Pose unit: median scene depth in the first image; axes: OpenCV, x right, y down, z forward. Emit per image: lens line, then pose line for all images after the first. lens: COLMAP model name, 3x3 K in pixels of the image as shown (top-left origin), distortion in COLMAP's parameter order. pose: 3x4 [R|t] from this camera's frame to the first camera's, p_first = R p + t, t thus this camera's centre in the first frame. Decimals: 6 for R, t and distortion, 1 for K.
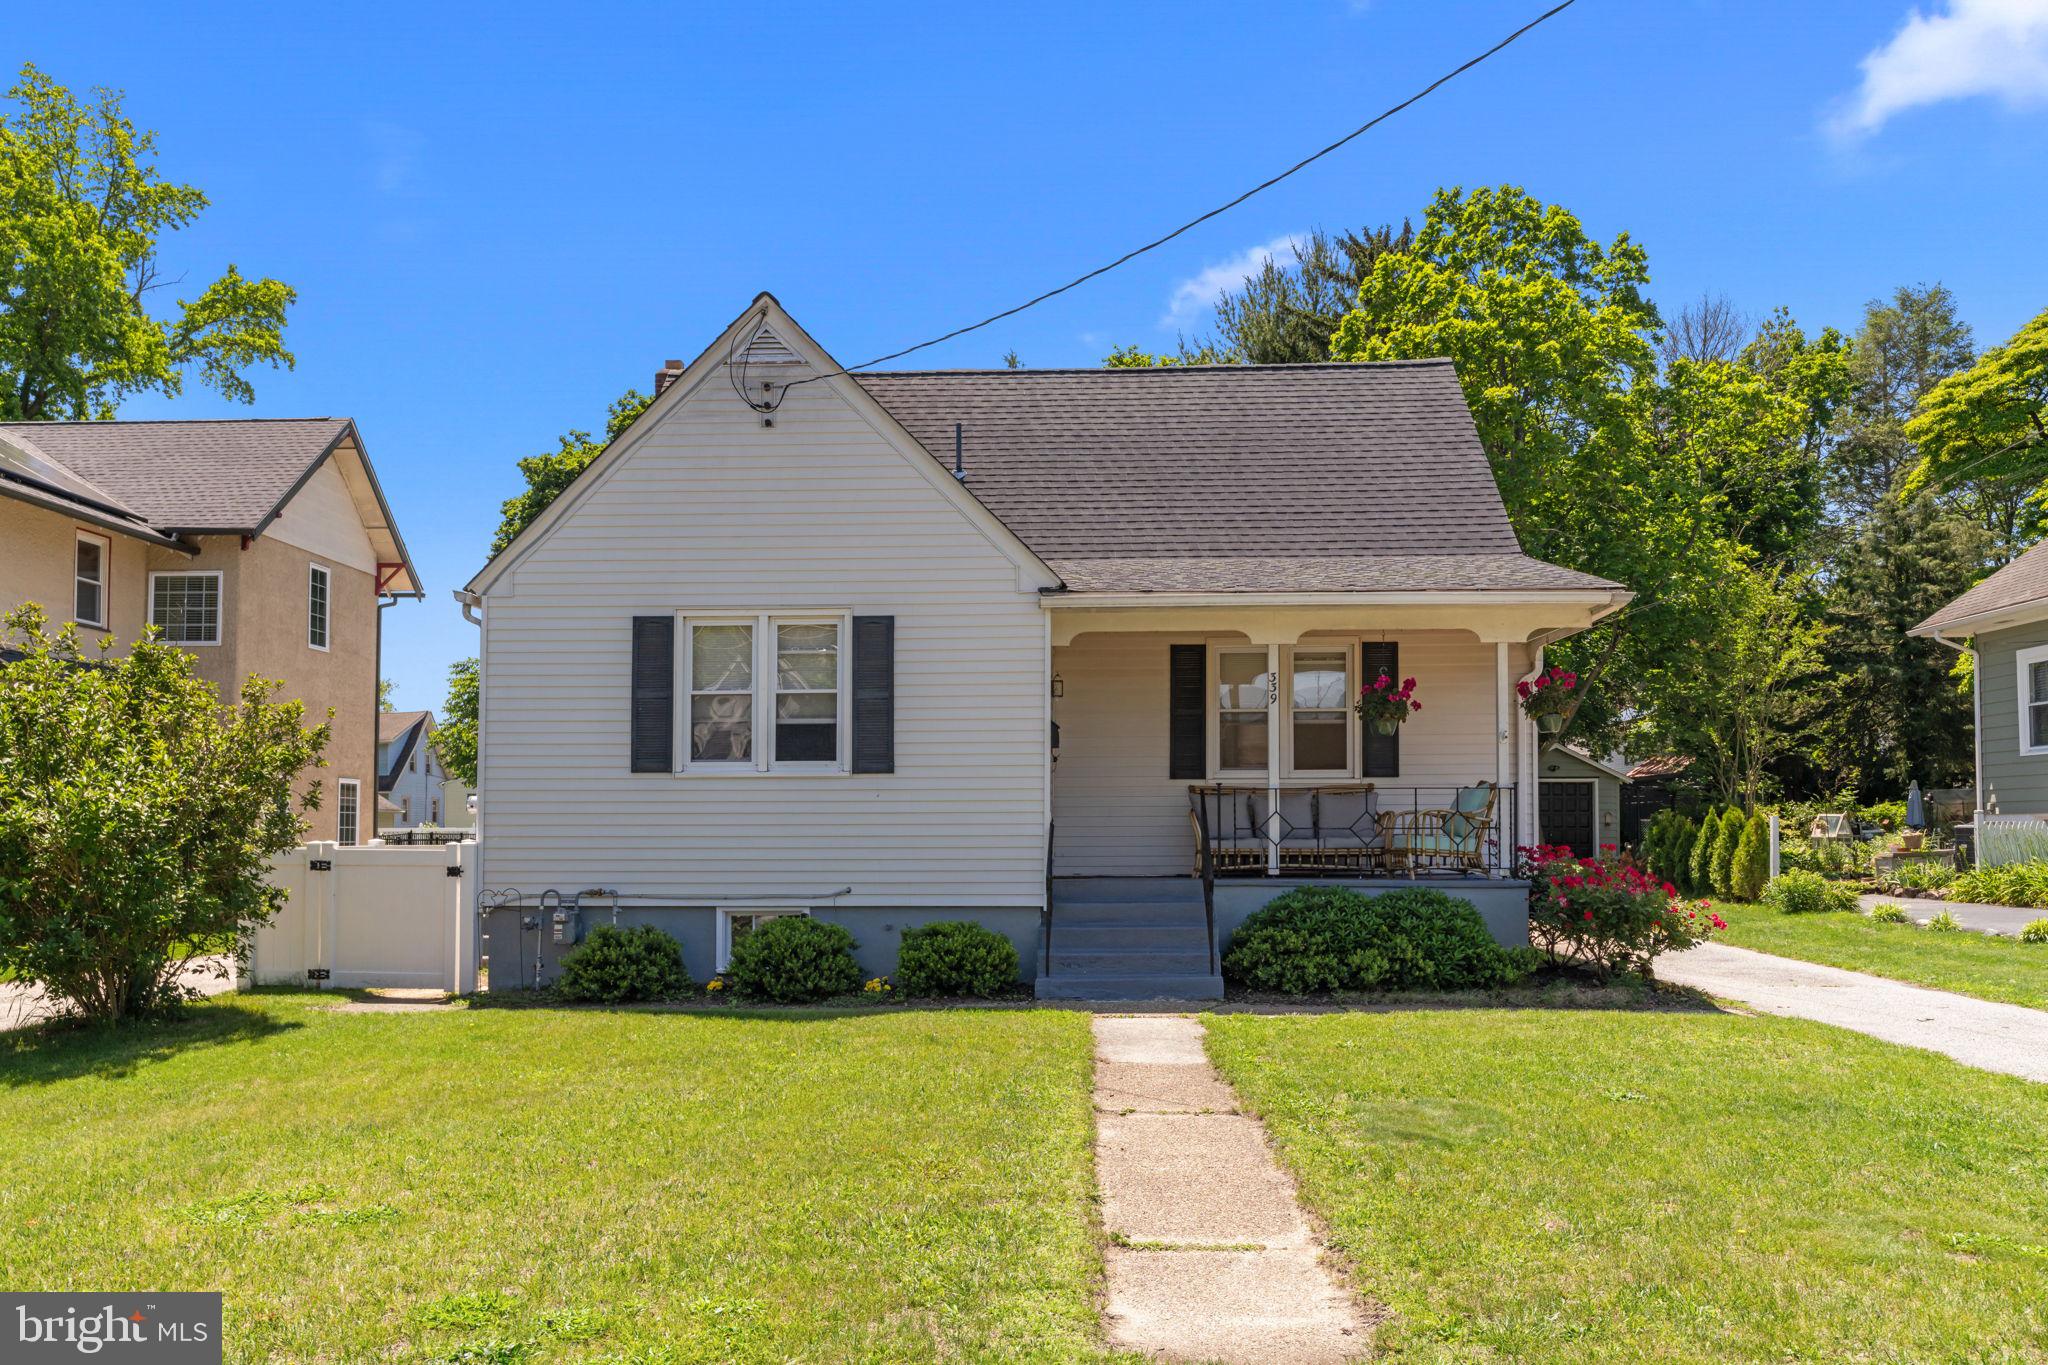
lens RADIAL K [[1578.9, 0, 1025.9], [0, 1578.9, 812.5], [0, 0, 1]] dist [-0.000499, 0.002225]
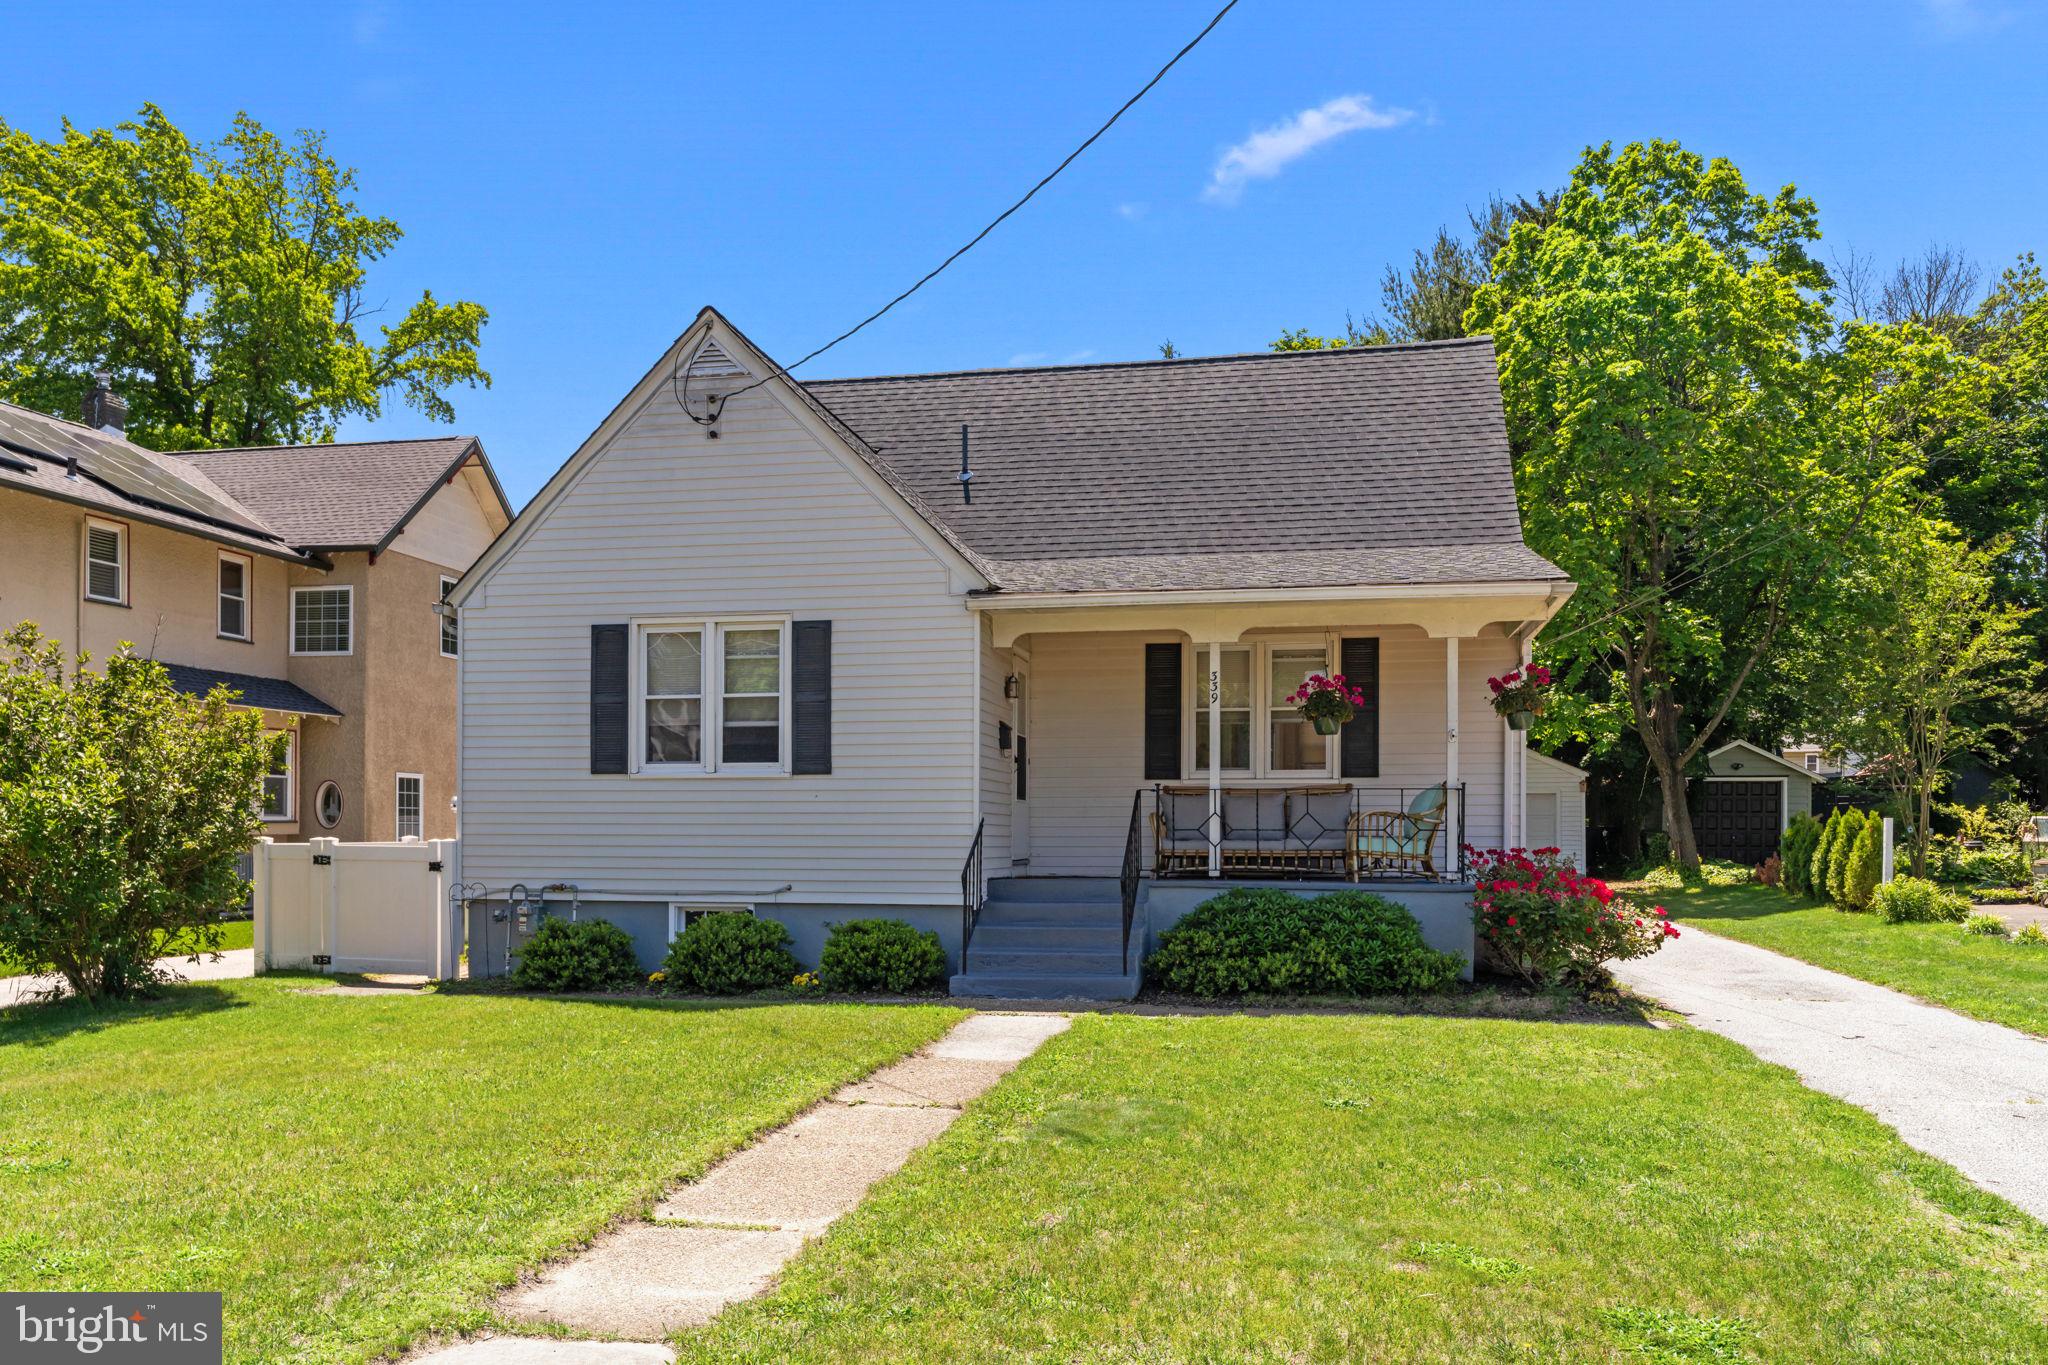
lens RADIAL K [[1596.4, 0, 1019.6], [0, 1596.4, 868.7], [0, 0, 1]] dist [-0.000588, -0.007255]
pose [[0.987376, 0.008025, -0.158188, 0.176331], [-0.002368, 0.999352, 0.035918, -0.000963], [0.158374, -0.035090, 0.986755, -0.006772]]
